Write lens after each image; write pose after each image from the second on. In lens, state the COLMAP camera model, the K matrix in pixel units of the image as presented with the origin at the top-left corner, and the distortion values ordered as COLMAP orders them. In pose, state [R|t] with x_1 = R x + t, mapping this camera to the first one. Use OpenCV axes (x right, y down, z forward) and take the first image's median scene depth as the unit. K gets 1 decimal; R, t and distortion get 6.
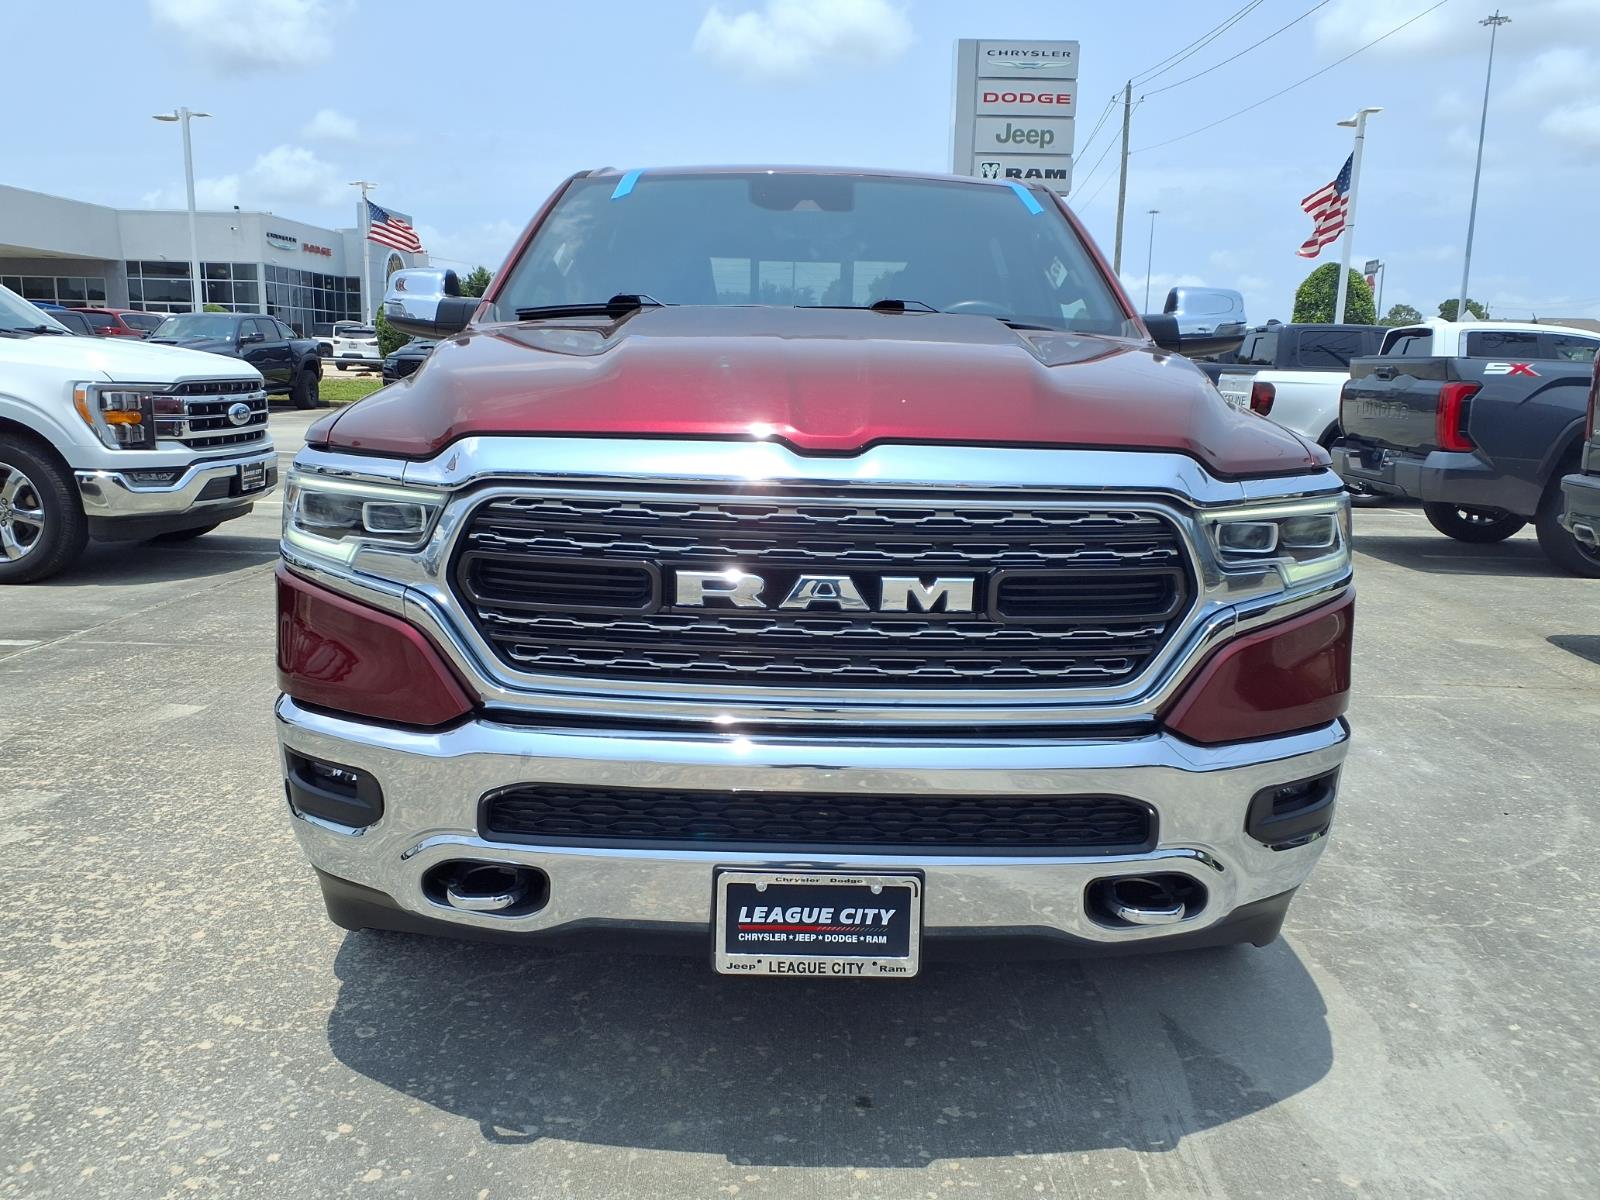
lens RADIAL K [[1327.3, 0, 816.3], [0, 1327.3, 596.1], [0, 0, 1]] dist [-0.000529, -0.001203]
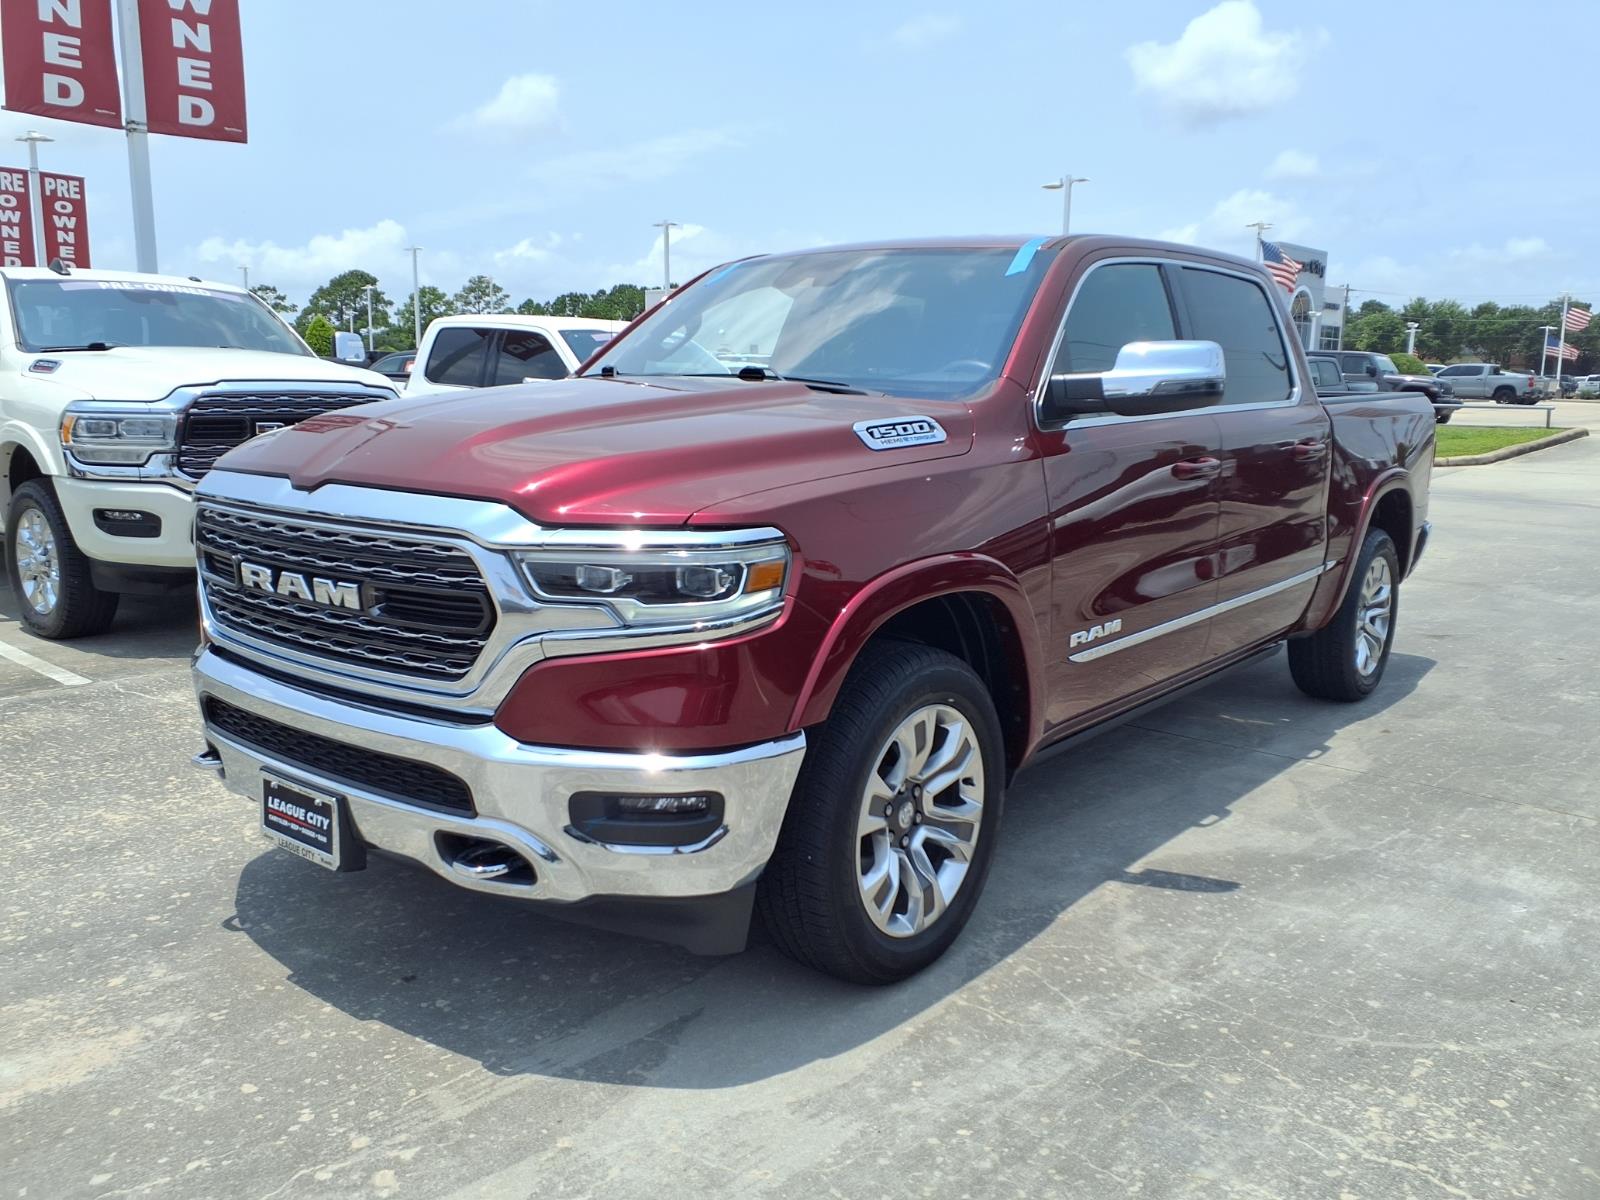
lens RADIAL K [[1327.3, 0, 816.3], [0, 1327.3, 596.1], [0, 0, 1]] dist [-0.000529, -0.001203]
pose [[0.770313, 0.098448, -0.630021, 1.157441], [-0.114307, 0.993325, 0.015459, -0.067961], [0.627337, 0.060108, 0.776424, 0.198617]]
